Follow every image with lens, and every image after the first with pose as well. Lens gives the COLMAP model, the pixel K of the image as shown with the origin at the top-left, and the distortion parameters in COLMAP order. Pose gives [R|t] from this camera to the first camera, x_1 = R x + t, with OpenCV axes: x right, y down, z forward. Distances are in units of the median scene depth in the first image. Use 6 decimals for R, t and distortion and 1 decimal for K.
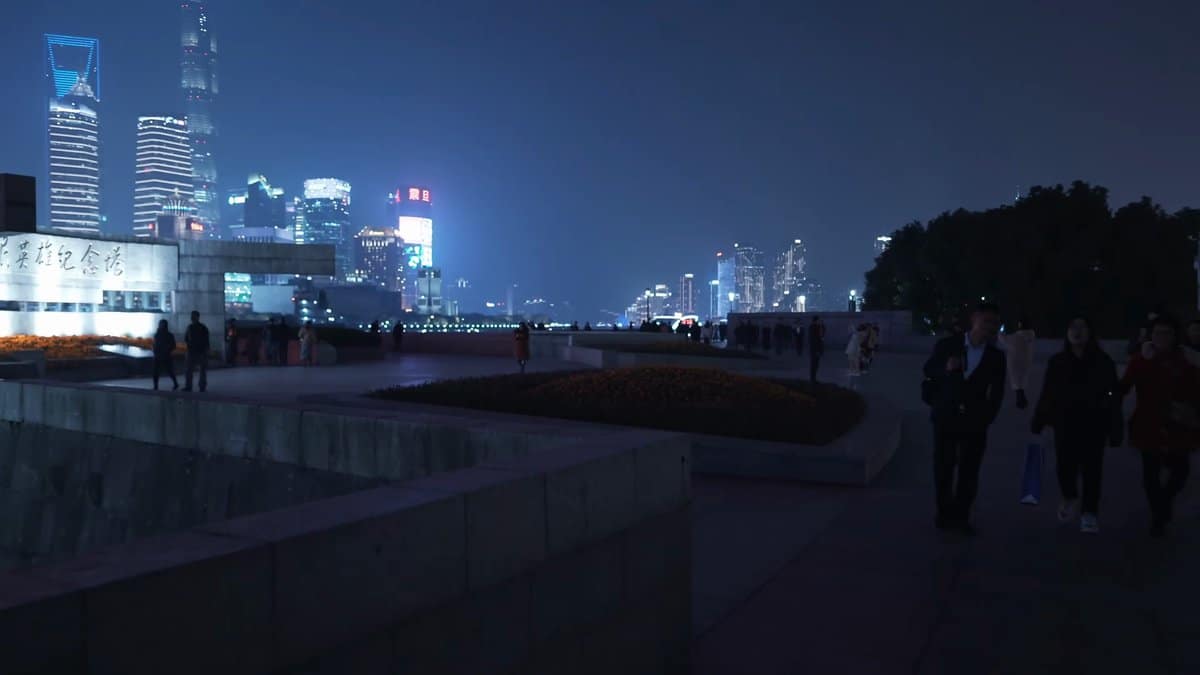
lens RADIAL K [[899.2, 0, 603.1], [0, 899.2, 350.2], [0, 0, 1]] dist [-0.045429, 0.049844]
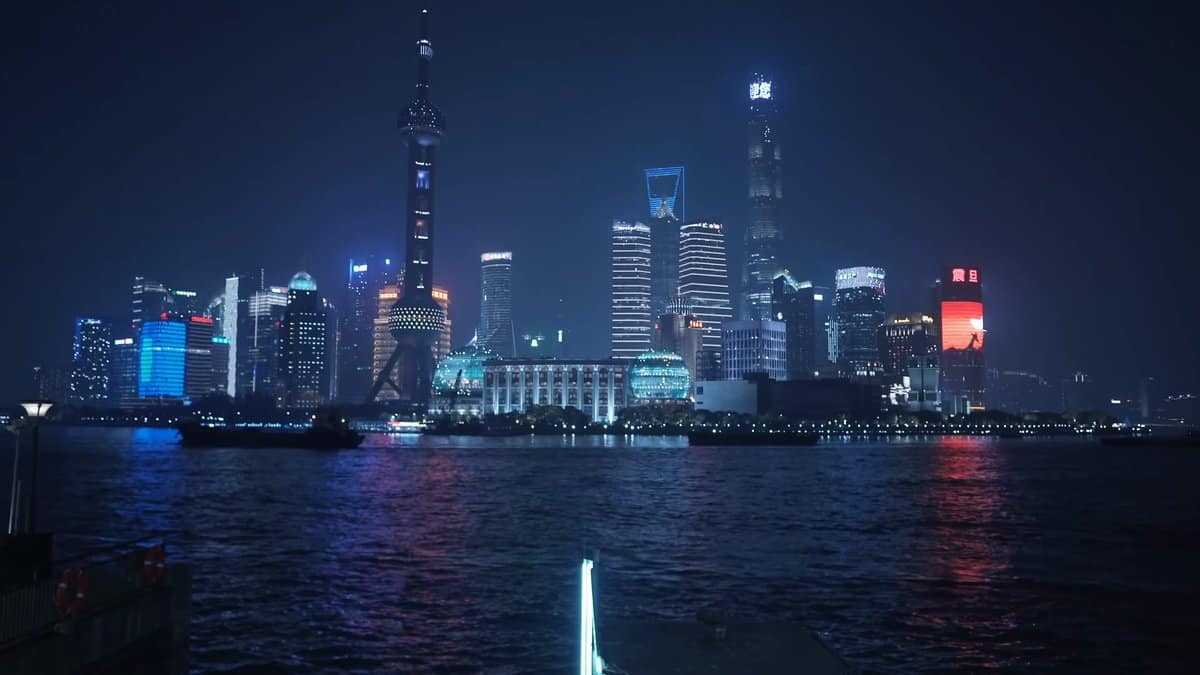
lens RADIAL K [[899.2, 0, 601.0], [0, 899.2, 354.4], [0, 0, 1]] dist [-0.045429, 0.049844]
pose [[0.782747, -0.041592, -0.620949, 0.060349], [-0.024398, 0.994946, -0.097399, -0.003465], [0.621862, 0.091389, 0.777776, 0.118353]]
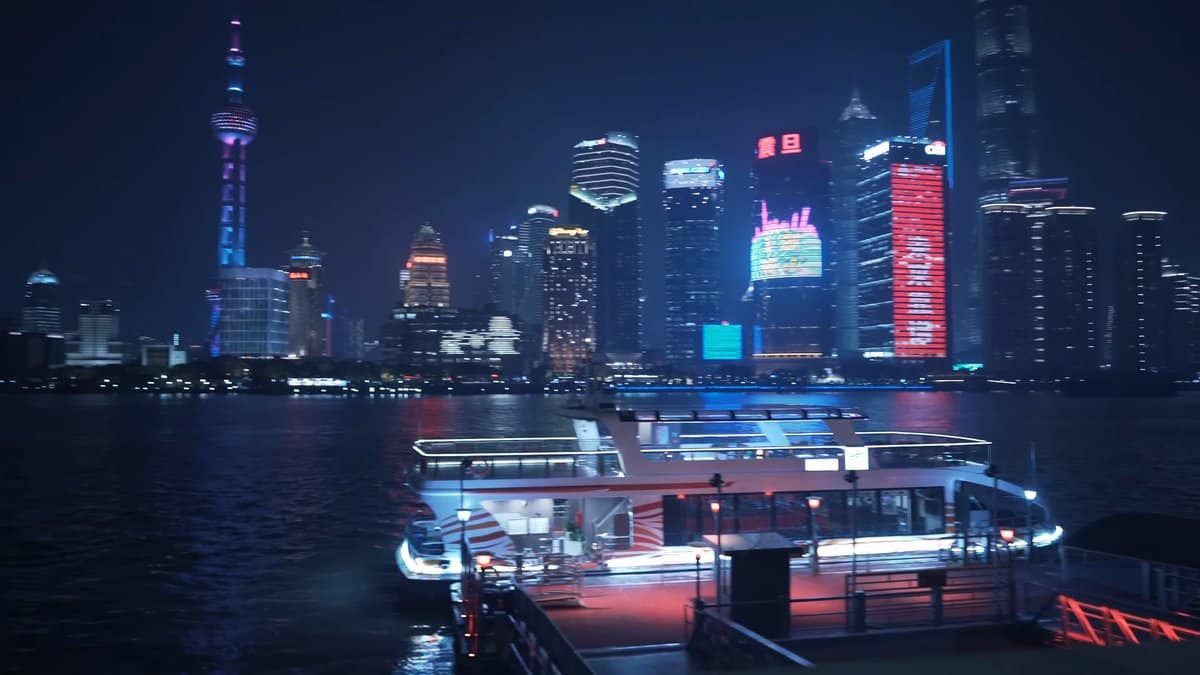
lens RADIAL K [[899.2, 0, 606.4], [0, 899.2, 350.9], [0, 0, 1]] dist [-0.045429, 0.049844]
pose [[0.041758, -0.028298, -0.998727, 0.373242], [-0.029328, 0.999133, -0.029536, -0.029539], [0.998697, 0.030524, 0.040892, 0.958166]]
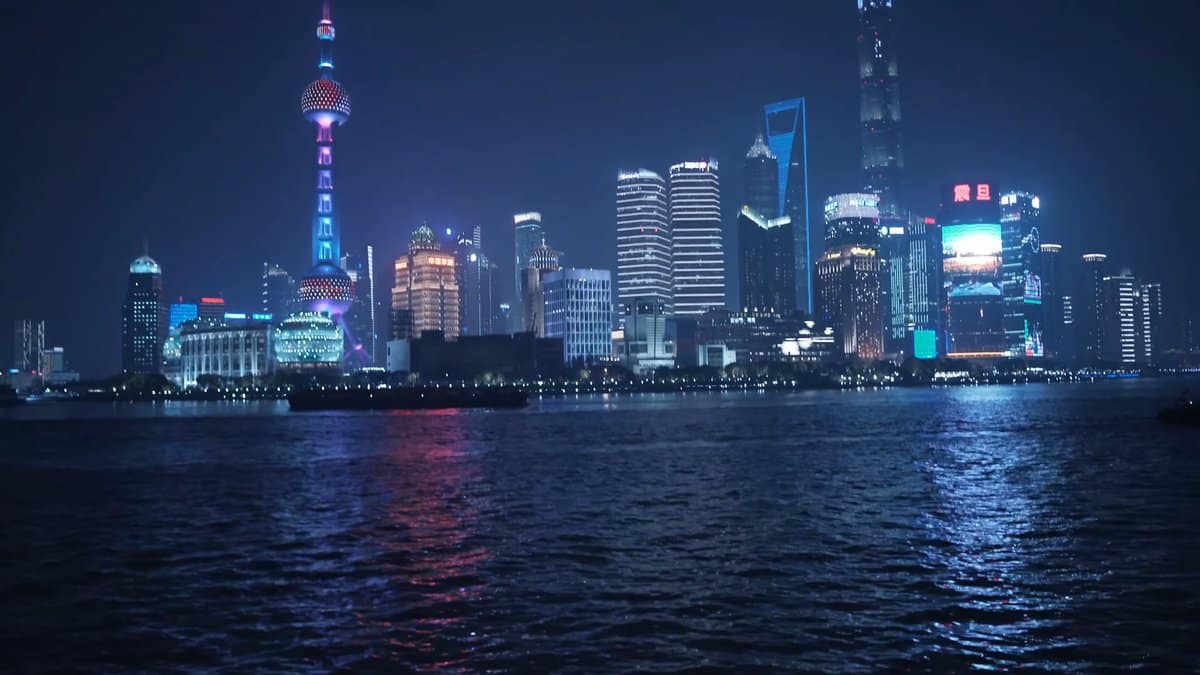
lens RADIAL K [[899.2, 0, 596.7], [0, 899.2, 356.4], [0, 0, 1]] dist [-0.045429, 0.049844]
pose [[0.501307, -0.032417, -0.864662, 0.282838], [-0.006023, 0.999143, -0.040951, -0.012279], [0.865248, 0.025737, 0.500682, 0.422355]]
